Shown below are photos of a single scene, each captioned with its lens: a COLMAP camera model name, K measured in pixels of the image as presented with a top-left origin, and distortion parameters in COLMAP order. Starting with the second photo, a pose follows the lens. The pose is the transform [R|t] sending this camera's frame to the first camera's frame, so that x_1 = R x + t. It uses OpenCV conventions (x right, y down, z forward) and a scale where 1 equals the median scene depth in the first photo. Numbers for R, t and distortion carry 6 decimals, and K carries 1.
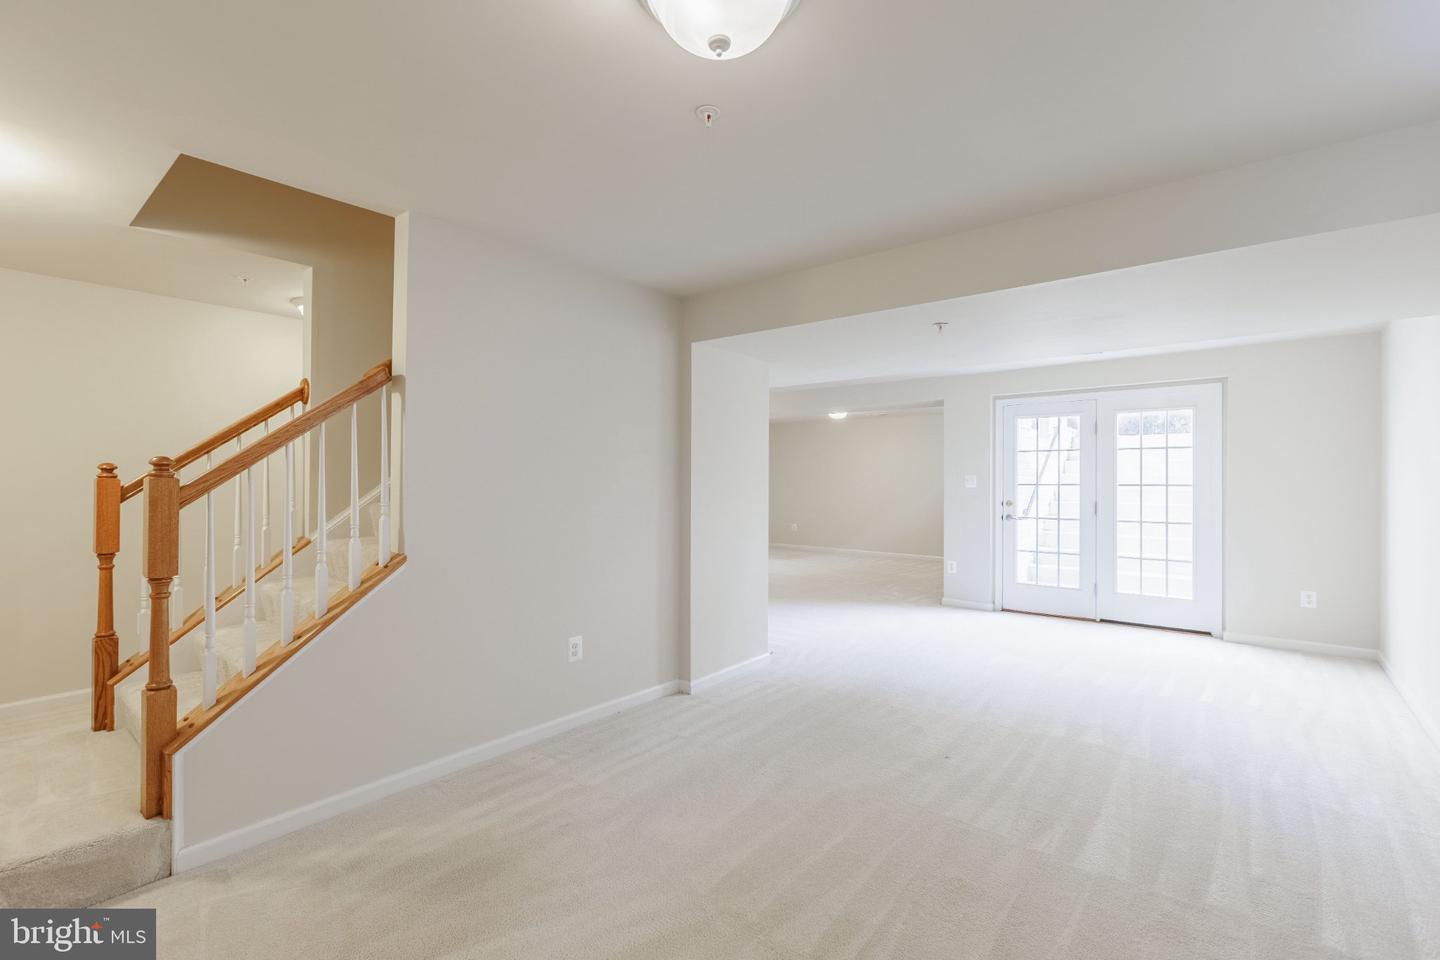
lens RADIAL K [[645.7, 0, 724.1], [0, 645.7, 478.2], [0, 0, 1]] dist [0.003538, -0.000940]
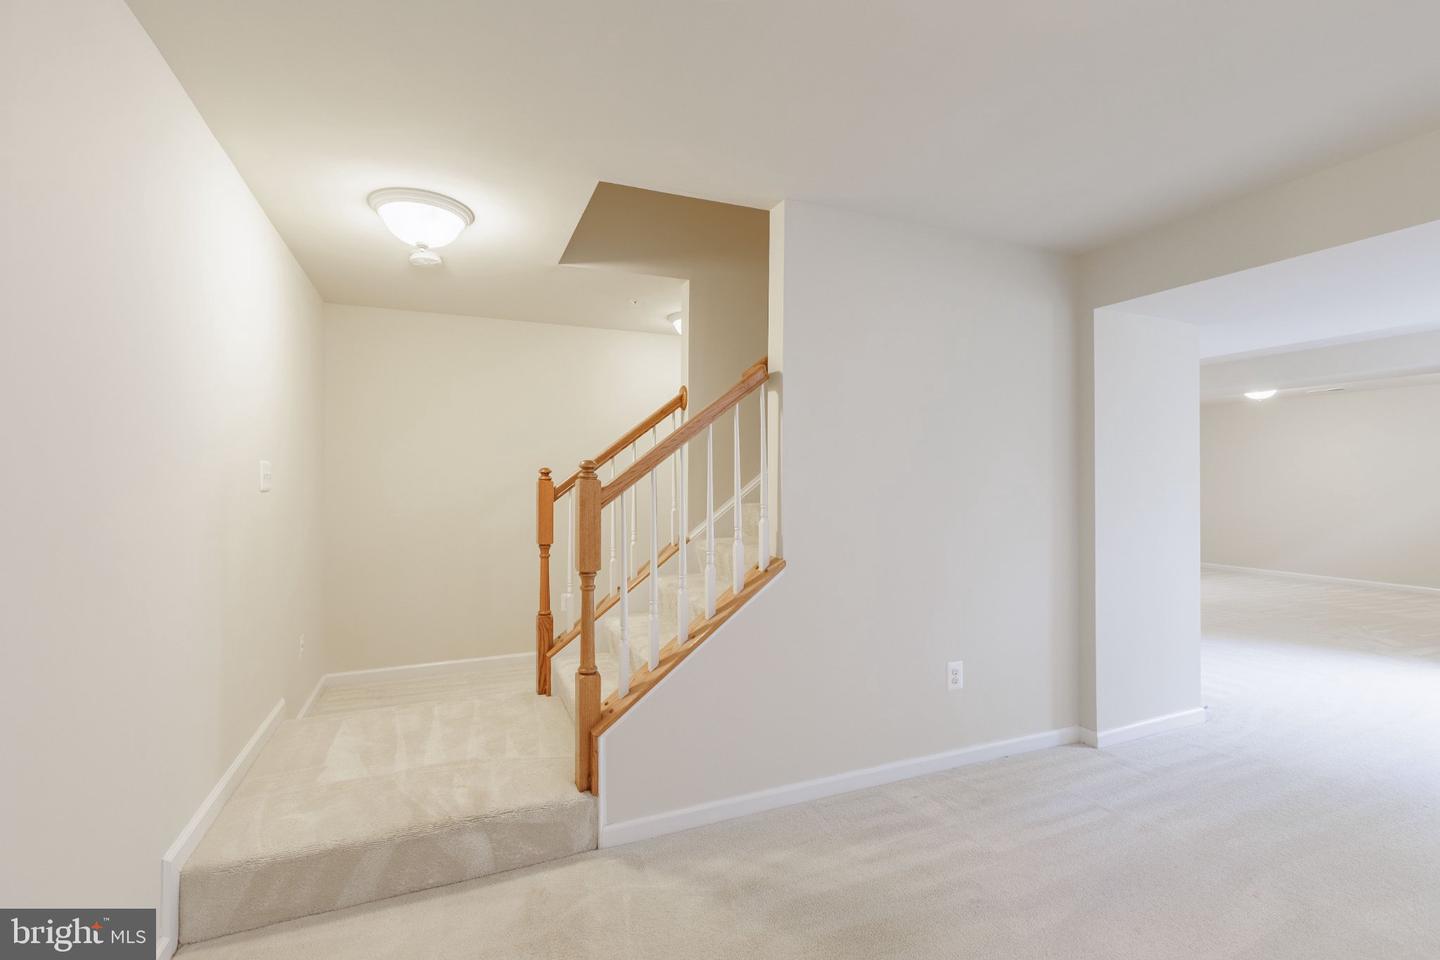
lens RADIAL K [[645.7, 0, 721.8], [0, 645.7, 480.4], [0, 0, 1]] dist [0.003538, -0.000940]
pose [[0.888168, -0.004599, -0.459496, -0.129167], [0.005257, 0.999986, 0.000152, 0.001113], [0.459489, -0.002550, 0.888180, 0.104738]]
